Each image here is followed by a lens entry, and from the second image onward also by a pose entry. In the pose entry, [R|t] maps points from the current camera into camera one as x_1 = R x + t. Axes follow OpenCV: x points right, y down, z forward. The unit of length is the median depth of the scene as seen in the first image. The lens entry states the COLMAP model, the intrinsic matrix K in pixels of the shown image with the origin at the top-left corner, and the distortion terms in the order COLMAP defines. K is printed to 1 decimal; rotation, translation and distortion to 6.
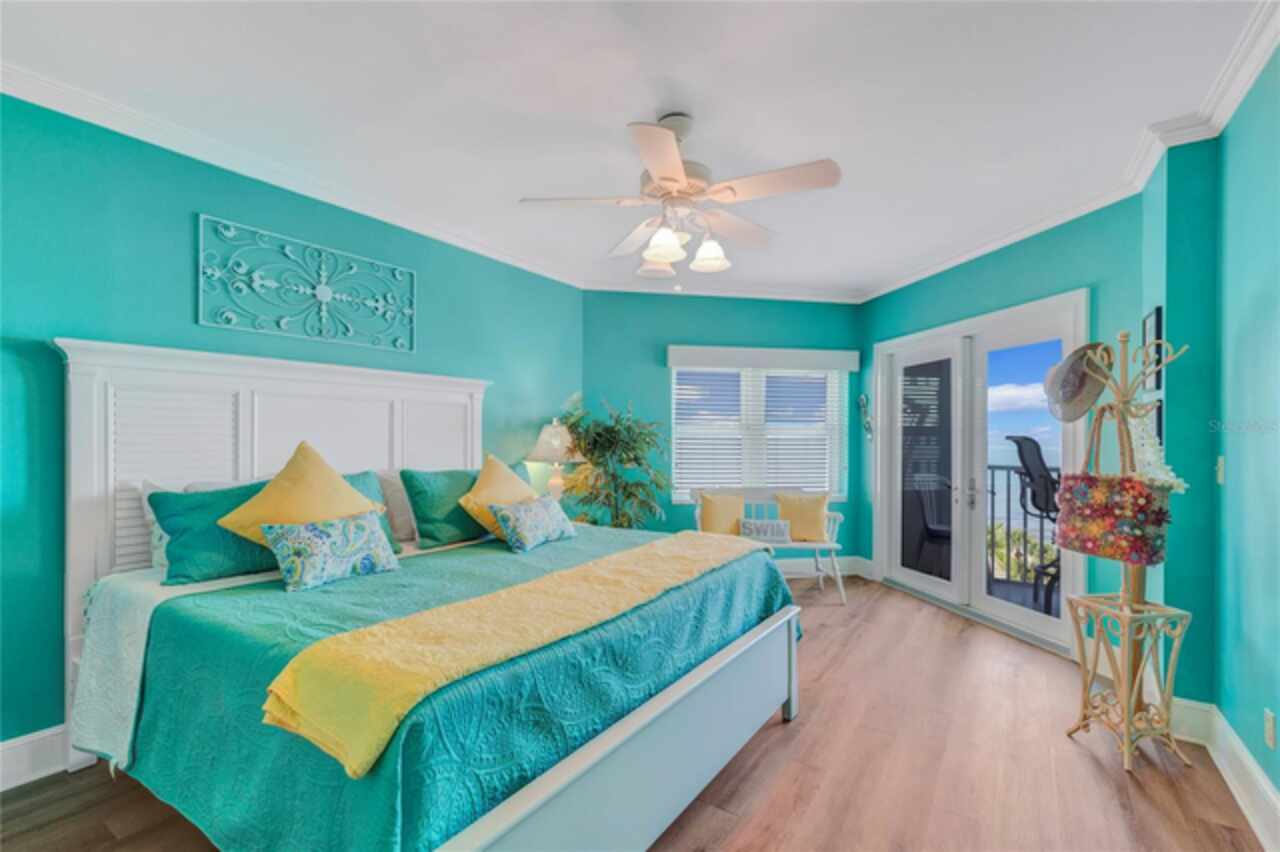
lens RADIAL K [[581.3, 0, 640.0], [0, 581.3, 426.0], [0, 0, 1]] dist [0.000265, -0.000026]
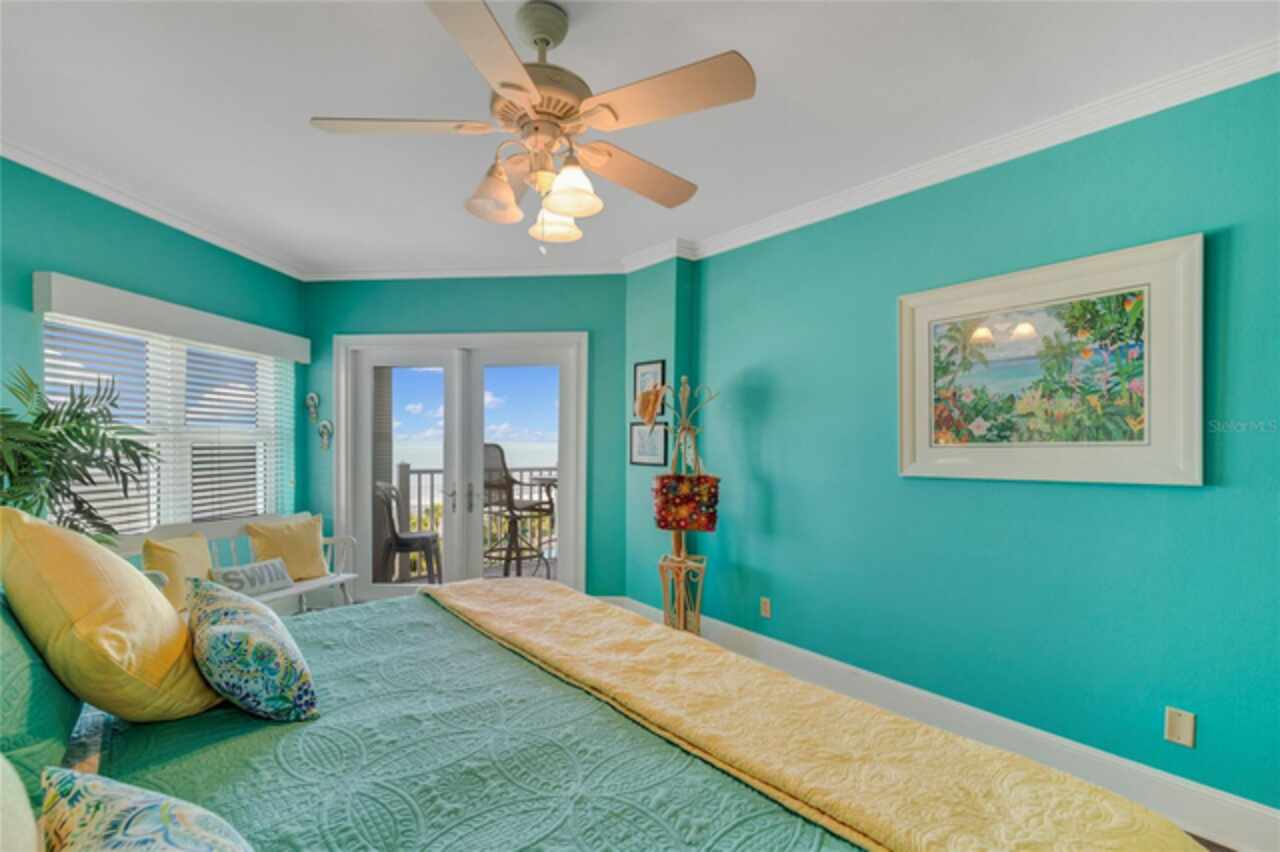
lens RADIAL K [[573.6, 0, 639.0], [0, 573.6, 447.3], [0, 0, 1]] dist [0.000141, -0.000123]
pose [[0.299486, -0.010233, 0.954046, -0.430462], [-0.026744, 0.999460, 0.019115, -0.004908], [-0.953726, -0.031240, 0.299050, 0.491902]]
